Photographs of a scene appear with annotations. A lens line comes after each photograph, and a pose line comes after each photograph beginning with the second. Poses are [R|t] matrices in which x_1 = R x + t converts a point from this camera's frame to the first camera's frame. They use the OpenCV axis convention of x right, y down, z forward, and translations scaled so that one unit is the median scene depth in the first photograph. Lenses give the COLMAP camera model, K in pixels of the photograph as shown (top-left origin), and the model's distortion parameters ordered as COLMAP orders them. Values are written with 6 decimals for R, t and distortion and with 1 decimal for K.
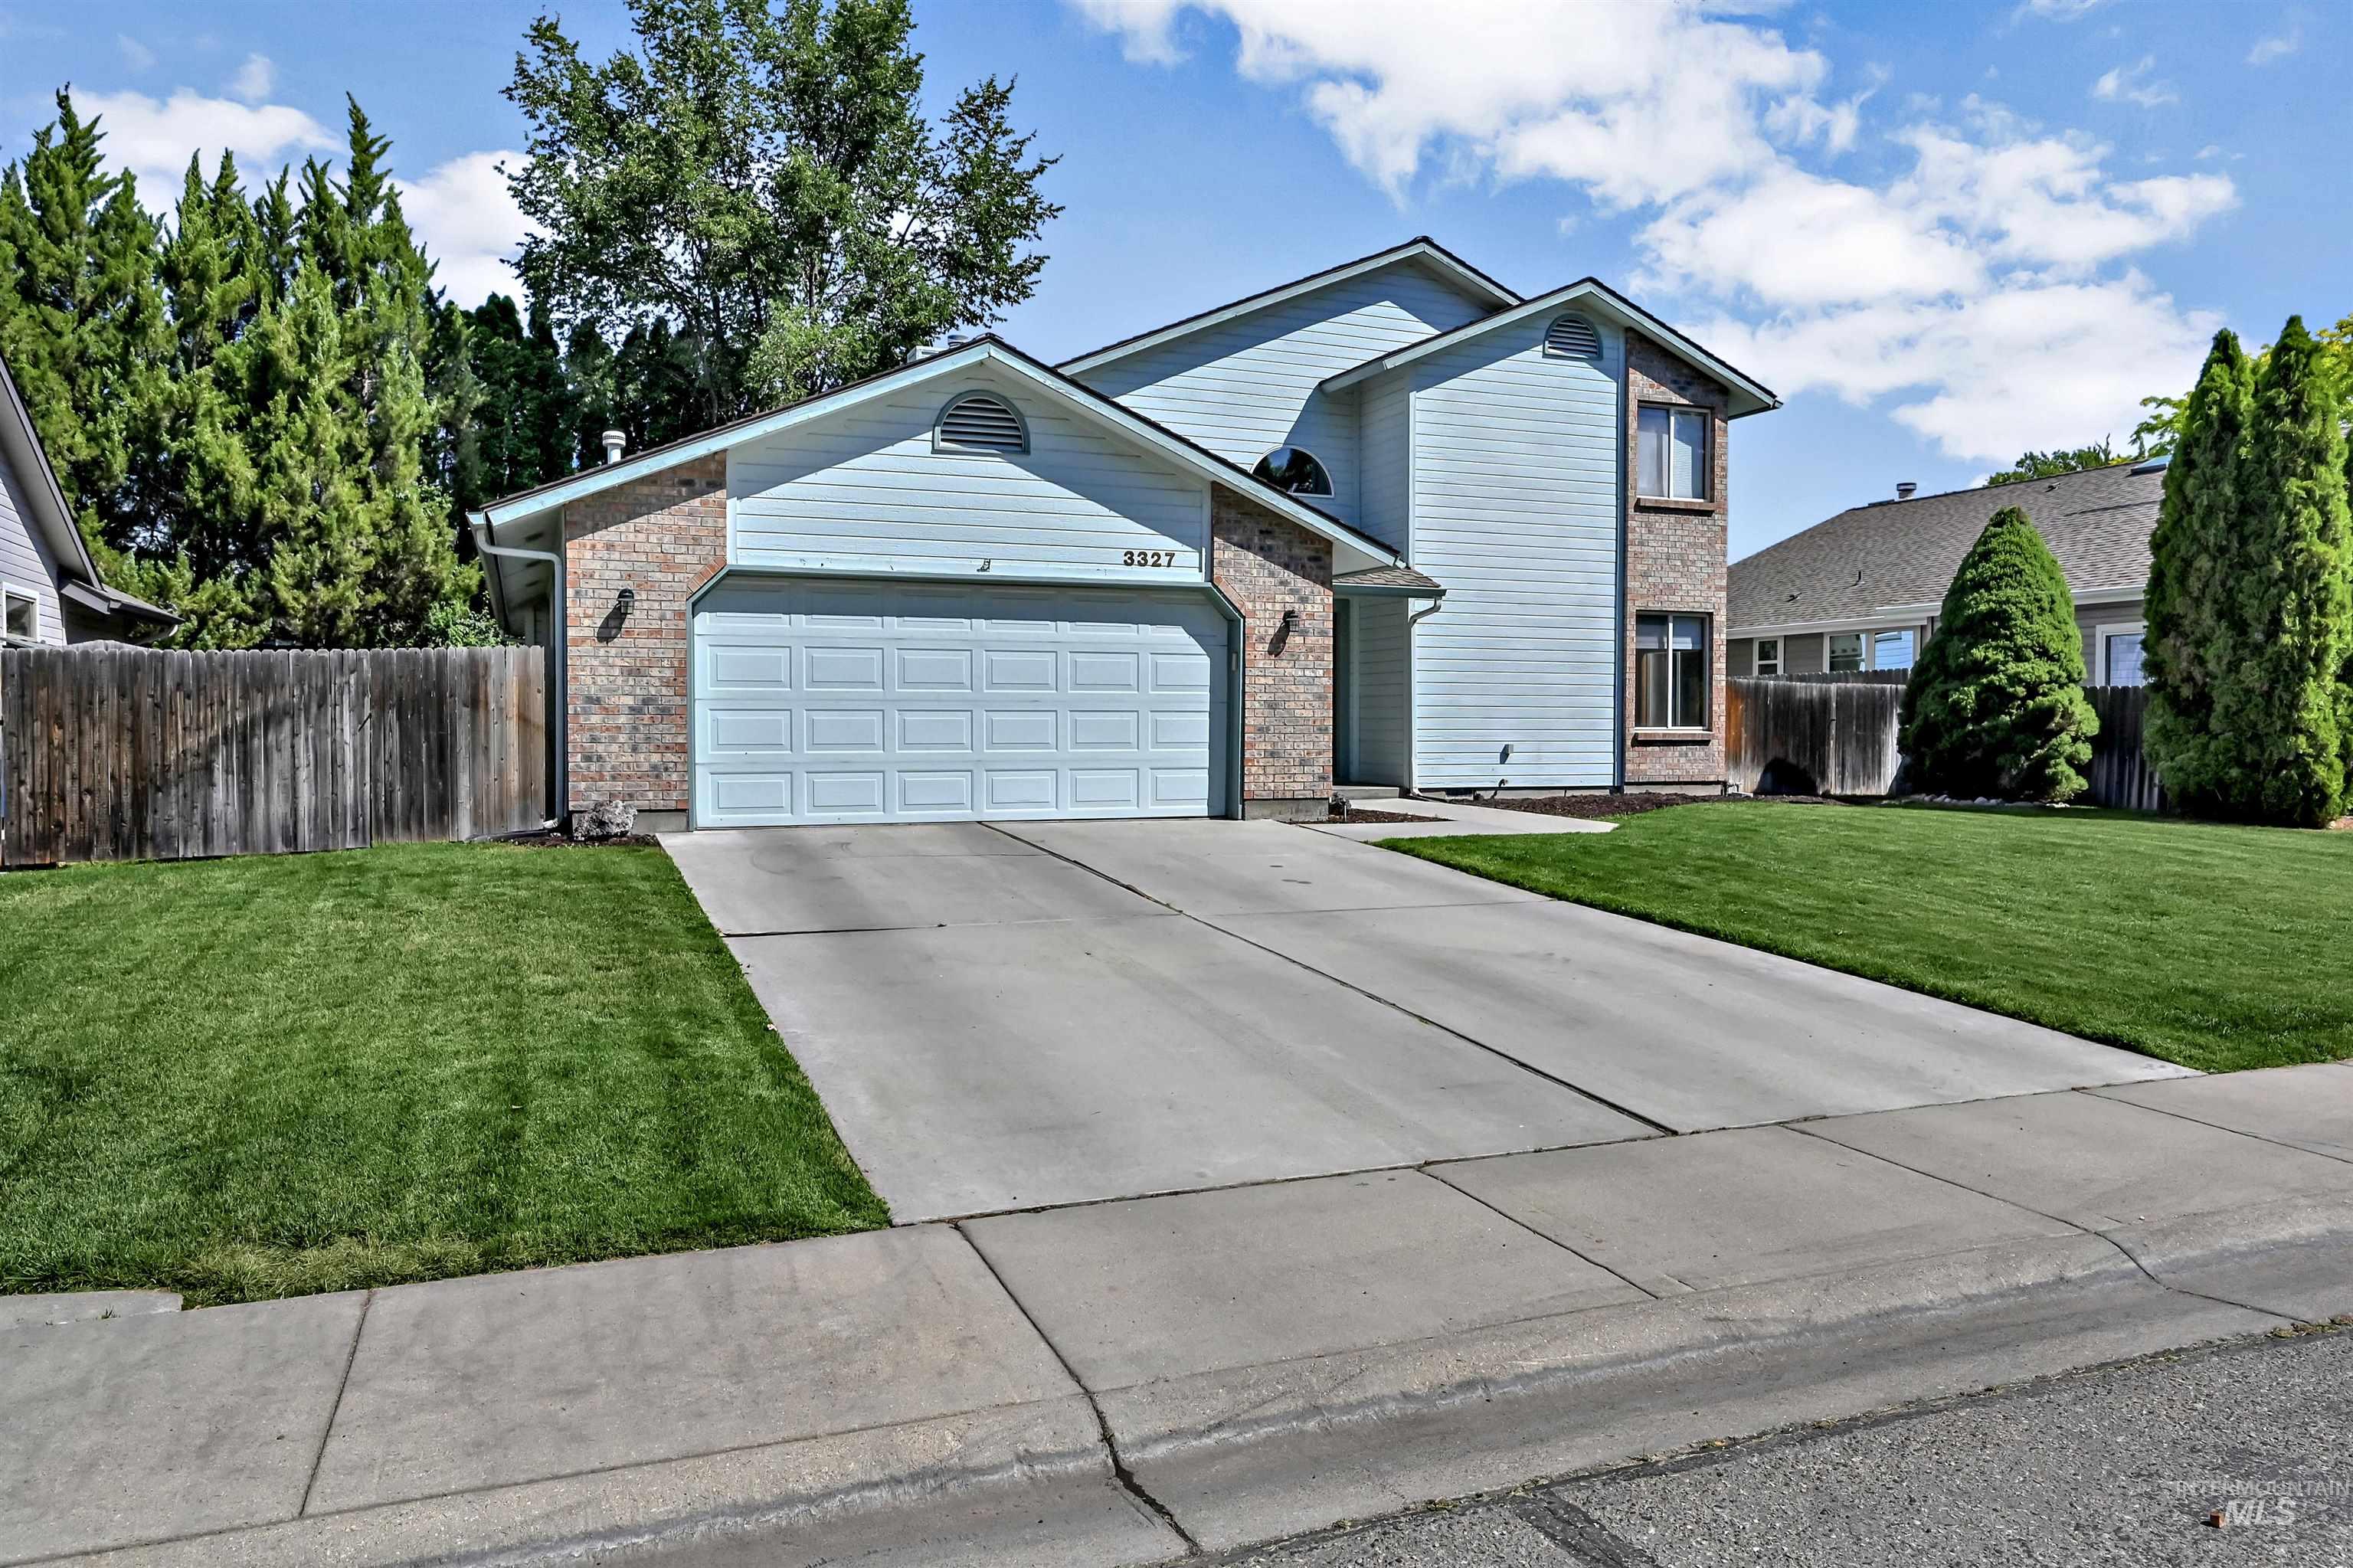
lens RADIAL K [[1579.6, 0, 1168.8], [0, 1579.6, 788.8], [0, 0, 1]] dist [-0.012077, -0.003745]
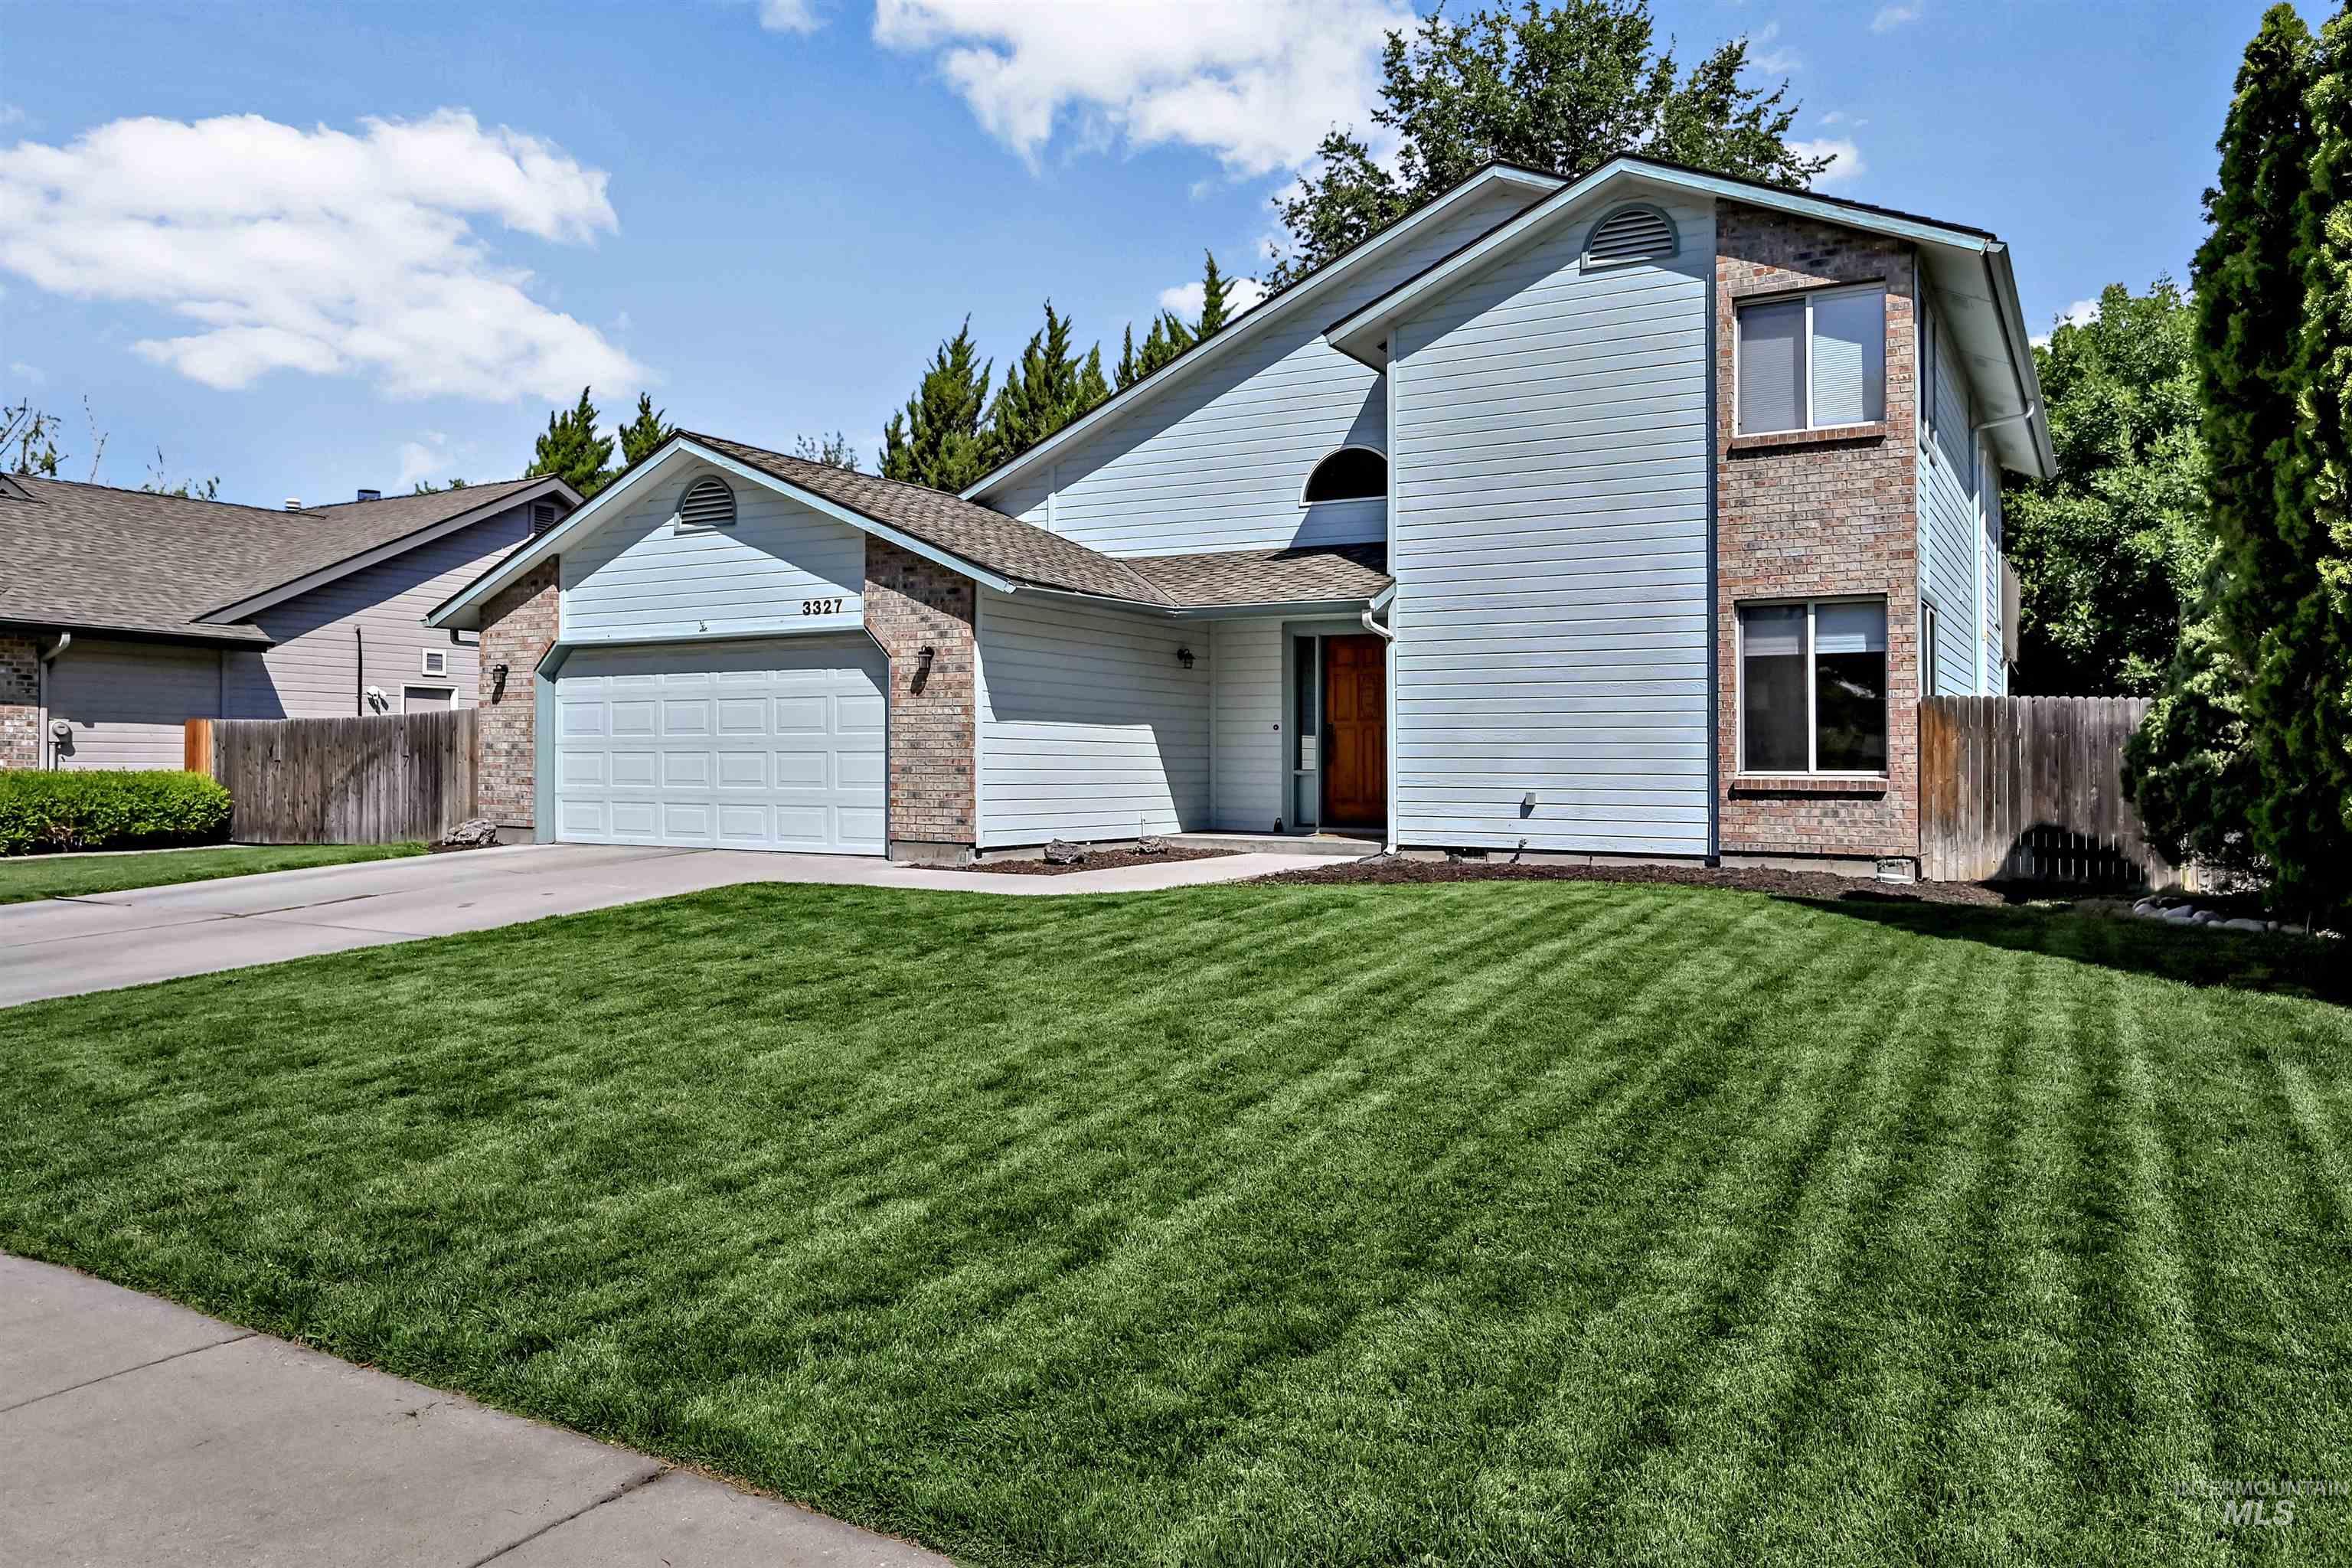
lens RADIAL K [[1578.9, 0, 1170.0], [0, 1578.9, 763.5], [0, 0, 1]] dist [-0.012077, -0.003745]
pose [[0.614329, -0.000023, -0.789050, 0.925371], [-0.035477, 0.998988, -0.027651, -0.020017], [0.788252, 0.044980, 0.613706, 0.524574]]
